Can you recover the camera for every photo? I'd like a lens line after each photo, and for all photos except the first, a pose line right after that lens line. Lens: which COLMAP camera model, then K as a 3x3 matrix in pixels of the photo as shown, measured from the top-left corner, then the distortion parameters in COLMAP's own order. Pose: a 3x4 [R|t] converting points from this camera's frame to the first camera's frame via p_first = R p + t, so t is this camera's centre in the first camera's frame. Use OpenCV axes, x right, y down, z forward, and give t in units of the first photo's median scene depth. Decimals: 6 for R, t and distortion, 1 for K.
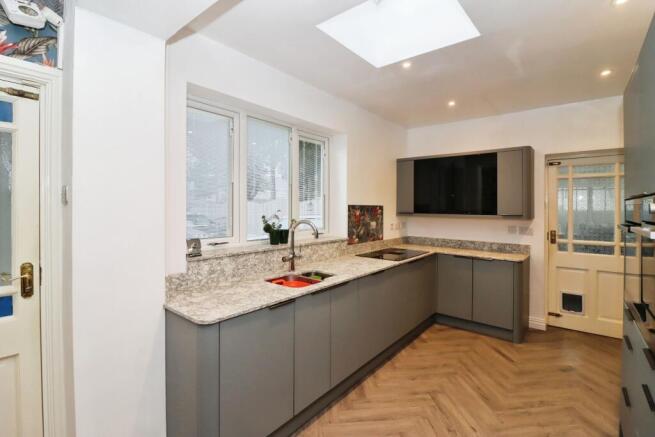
lens RADIAL K [[313.0, 0, 329.0], [0, 313.0, 207.2], [0, 0, 1]] dist [-0.000467, -0.000176]
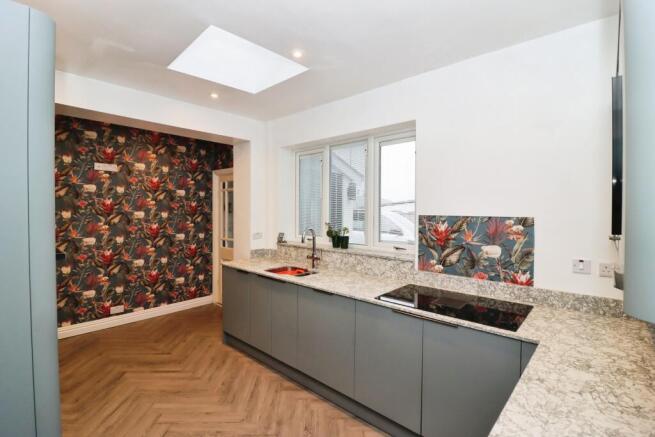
lens RADIAL K [[312.4, 0, 327.3], [0, 312.4, 214.8], [0, 0, 1]] dist [-0.020846, -0.000333]
pose [[-0.081349, 0.015903, -0.996559, 0.935051], [-0.002624, 0.999866, 0.016170, -0.022170], [0.996682, 0.003930, -0.081297, 0.982317]]
